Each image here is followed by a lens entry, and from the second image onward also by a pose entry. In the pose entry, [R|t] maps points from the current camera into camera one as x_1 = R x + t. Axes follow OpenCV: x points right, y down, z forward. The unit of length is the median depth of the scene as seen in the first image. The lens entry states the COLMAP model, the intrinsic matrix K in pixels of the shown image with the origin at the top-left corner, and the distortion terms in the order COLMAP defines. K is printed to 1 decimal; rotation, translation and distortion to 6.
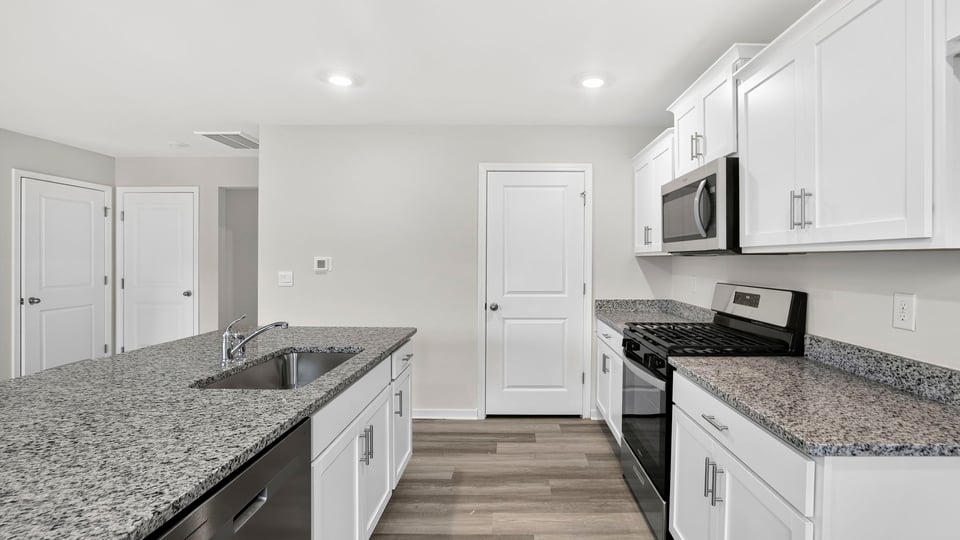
lens RADIAL K [[440.2, 0, 506.9], [0, 440.2, 259.4], [0, 0, 1]] dist [-0.001350, 0.000198]
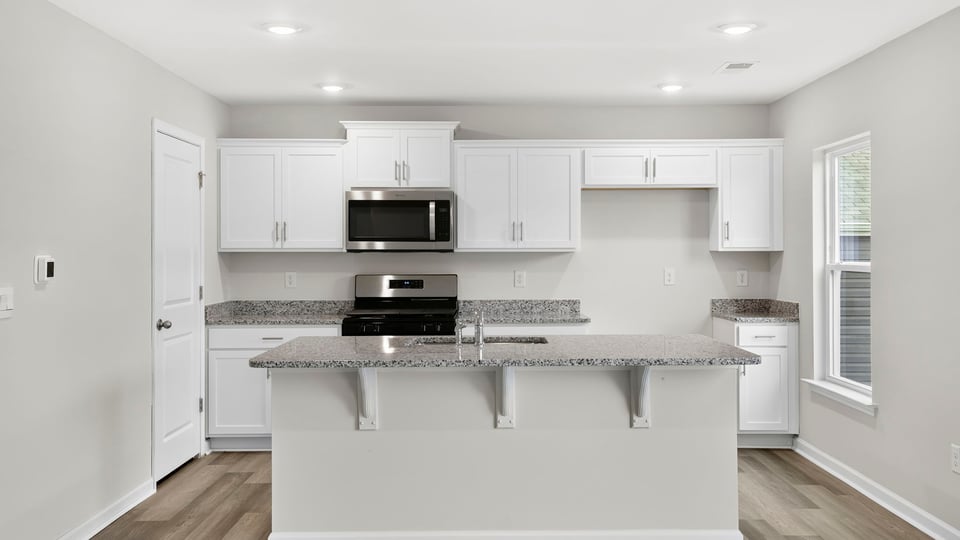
lens RADIAL K [[943.4, 0, 504.4], [0, 943.4, 245.6], [0, 0, 1]] dist [0.081948, -0.006911]
pose [[-0.024865, 0.003992, 0.999683, -2.848389], [0.001211, 0.999991, -0.003963, -0.021914], [-0.999690, 0.001112, -0.024869, 0.894553]]
